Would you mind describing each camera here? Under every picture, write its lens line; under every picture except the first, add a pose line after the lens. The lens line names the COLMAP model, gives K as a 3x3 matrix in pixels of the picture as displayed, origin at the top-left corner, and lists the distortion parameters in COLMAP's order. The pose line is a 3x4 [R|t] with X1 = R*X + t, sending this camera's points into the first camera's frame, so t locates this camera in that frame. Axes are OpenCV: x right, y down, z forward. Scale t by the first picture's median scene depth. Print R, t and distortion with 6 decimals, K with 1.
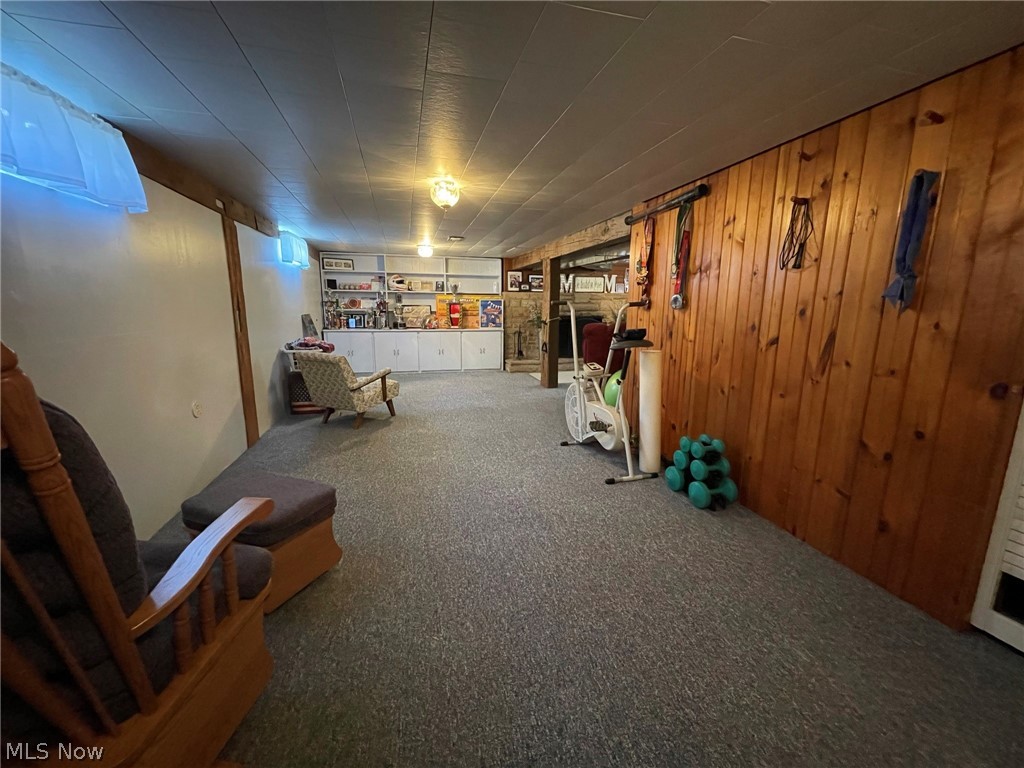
lens RADIAL K [[413.4, 0, 511.0], [0, 413.4, 384.0], [0, 0, 1]] dist [-0.004219, -0.000168]
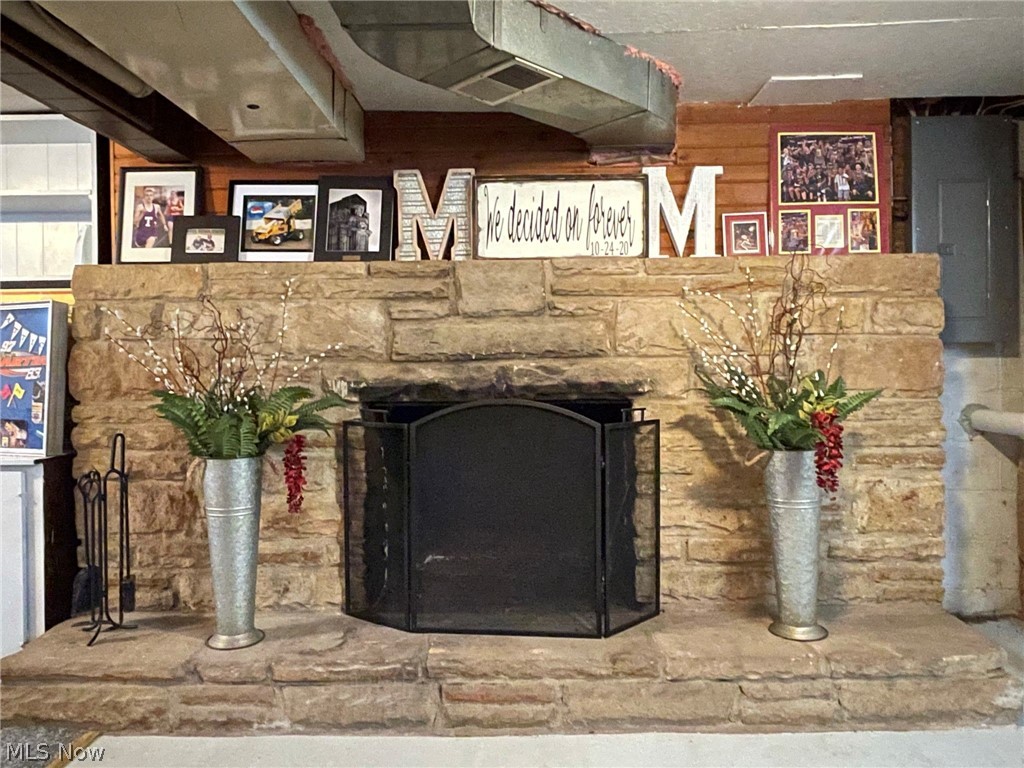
lens RADIAL K [[720.8, 0, 515.6], [0, 720.8, 381.2], [0, 0, 1]] dist [0.009807, -0.017691]
pose [[0.962901, -0.009504, -0.269689, 0.267559], [-0.036882, 0.985366, -0.166411, -0.116397], [0.267324, 0.170184, 0.948459, 0.719330]]
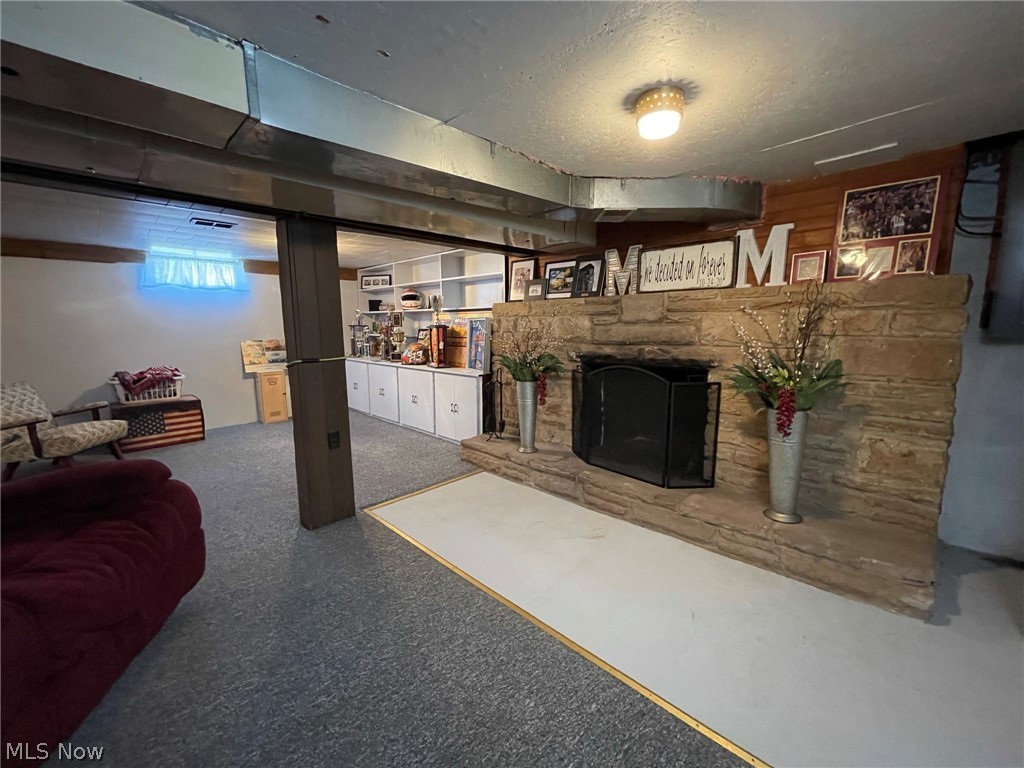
lens RADIAL K [[413.4, 0, 509.2], [0, 413.4, 384.4], [0, 0, 1]] dist [-0.004219, -0.000168]
pose [[0.512124, 0.113389, -0.851394, 0.434689], [-0.152727, 0.987473, 0.039645, -0.141171], [0.845224, 0.109728, 0.523026, 0.732599]]
